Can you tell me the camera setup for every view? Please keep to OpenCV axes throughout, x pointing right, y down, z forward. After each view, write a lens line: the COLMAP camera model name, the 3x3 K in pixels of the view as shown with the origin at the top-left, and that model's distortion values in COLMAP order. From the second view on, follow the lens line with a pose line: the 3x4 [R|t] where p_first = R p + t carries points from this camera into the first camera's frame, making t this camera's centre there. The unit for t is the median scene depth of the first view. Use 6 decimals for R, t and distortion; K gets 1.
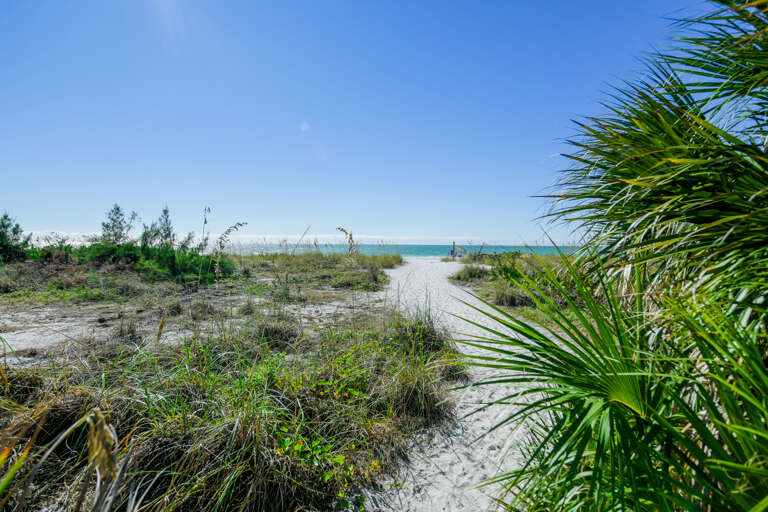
lens RADIAL K [[409.7, 0, 383.9], [0, 409.7, 256.9], [0, 0, 1]] dist [-0.003217, -0.000614]
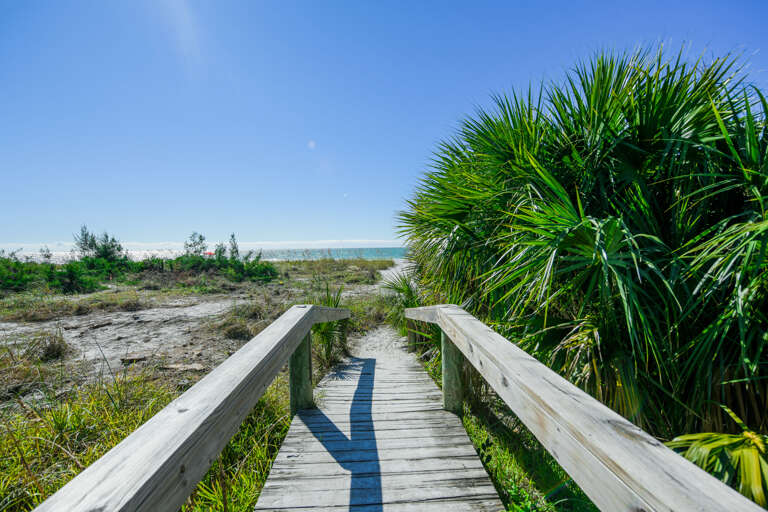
lens RADIAL K [[376.6, 0, 384.2], [0, 376.6, 257.4], [0, 0, 1]] dist [0.000823, 0.000074]
pose [[0.999740, -0.022395, -0.004192, 0.023639], [0.022388, 0.999748, -0.001608, -0.014144], [0.004227, 0.001513, 0.999990, -0.348430]]
